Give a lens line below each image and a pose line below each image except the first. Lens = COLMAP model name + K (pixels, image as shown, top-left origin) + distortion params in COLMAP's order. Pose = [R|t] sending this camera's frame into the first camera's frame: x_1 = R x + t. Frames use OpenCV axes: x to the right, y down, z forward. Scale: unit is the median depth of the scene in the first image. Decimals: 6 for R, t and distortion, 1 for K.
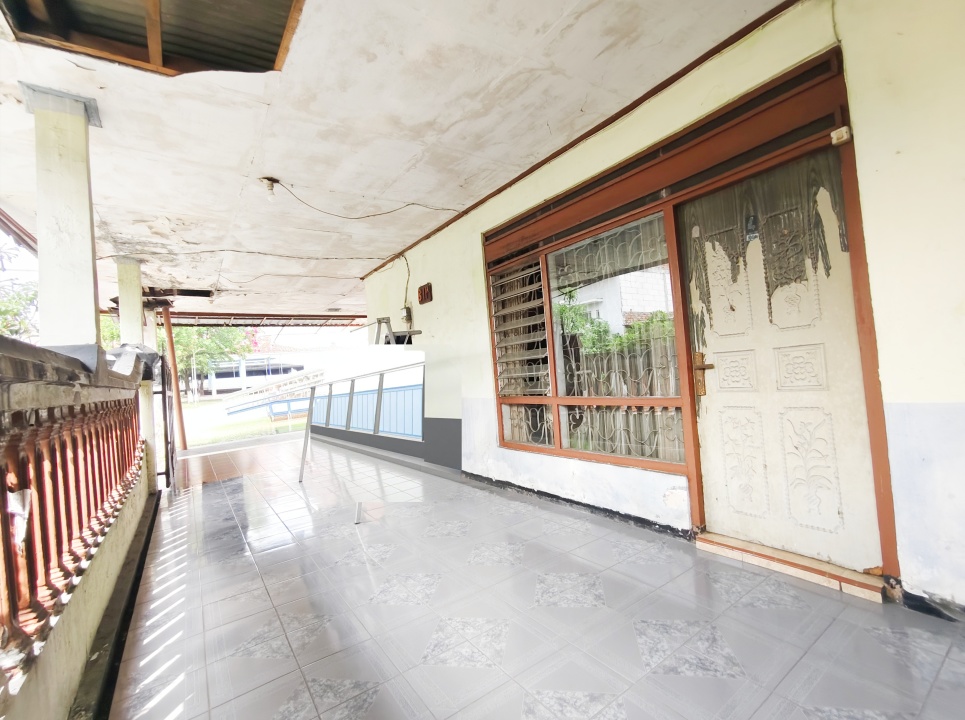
lens RADIAL K [[430.8, 0, 477.5], [0, 430.8, 357.8], [0, 0, 1]] dist [-0.012919, 0.003408]
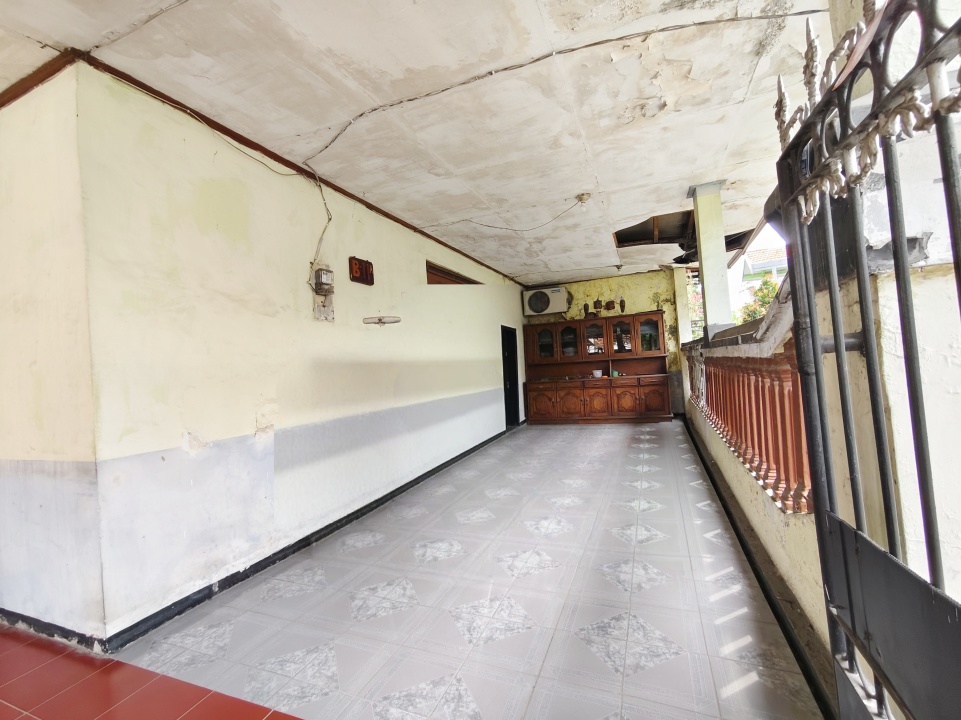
lens RADIAL K [[429.0, 0, 478.2], [0, 429.0, 361.6], [0, 0, 1]] dist [-0.012919, 0.003408]
pose [[-0.541890, 0.132818, 0.829888, -1.044414], [0.103433, 0.990467, -0.090979, 0.117338], [-0.834060, 0.036537, -0.550462, 1.587520]]
